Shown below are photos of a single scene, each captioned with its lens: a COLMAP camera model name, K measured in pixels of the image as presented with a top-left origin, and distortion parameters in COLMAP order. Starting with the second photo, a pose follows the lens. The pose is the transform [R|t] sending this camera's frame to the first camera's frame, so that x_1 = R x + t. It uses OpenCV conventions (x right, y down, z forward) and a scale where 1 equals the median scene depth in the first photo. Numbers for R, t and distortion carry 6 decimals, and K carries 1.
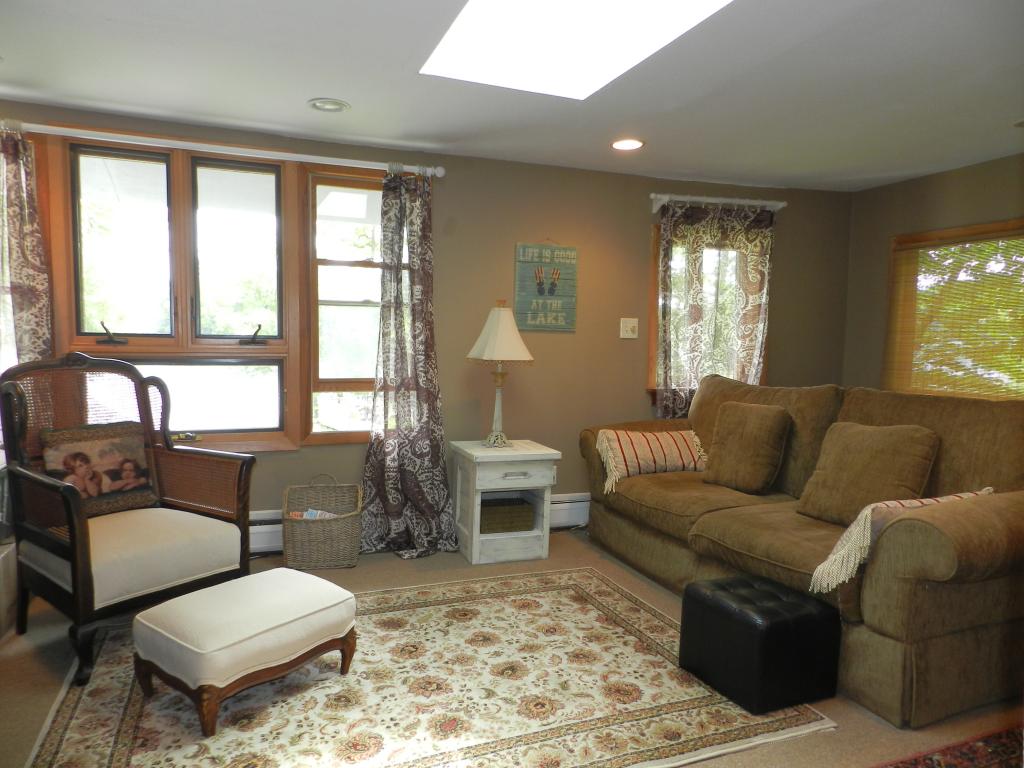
lens RADIAL K [[689.7, 0, 512.9], [0, 689.7, 387.0], [0, 0, 1]] dist [0.012855, -0.004201]
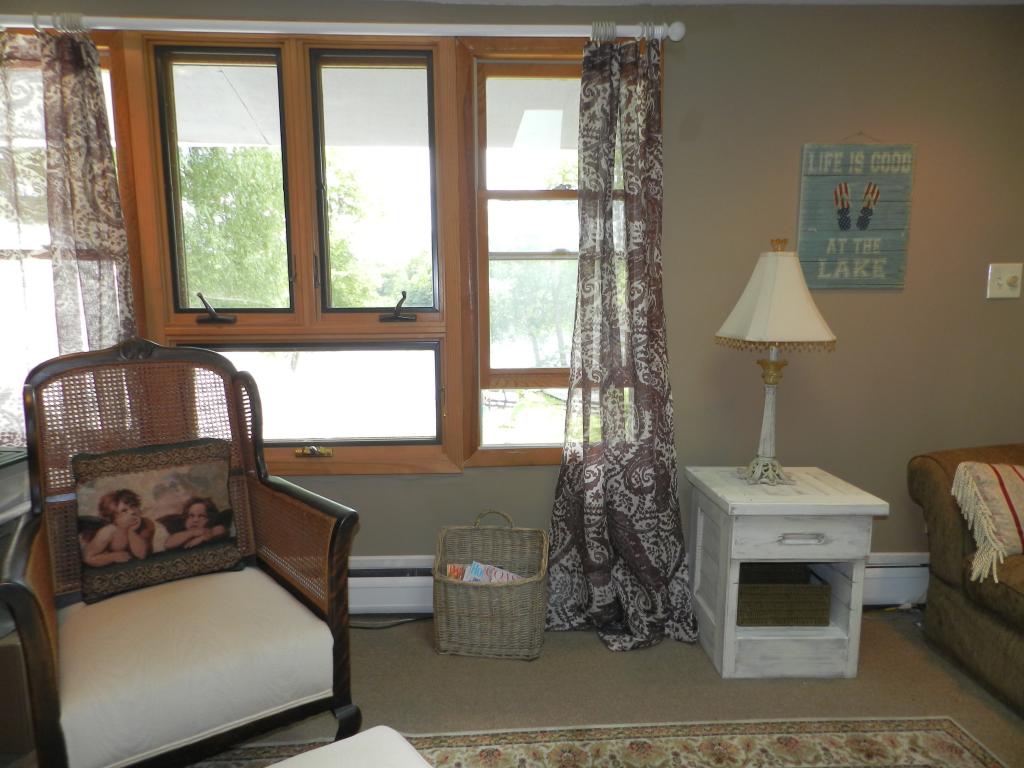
lens RADIAL K [[689.7, 0, 510.3], [0, 689.7, 387.4], [0, 0, 1]] dist [0.012855, -0.004201]
pose [[0.946811, 0.017325, -0.321323, -0.043717], [-0.000970, 0.998699, 0.050988, -0.029305], [0.321788, -0.047964, 0.945596, 0.367787]]
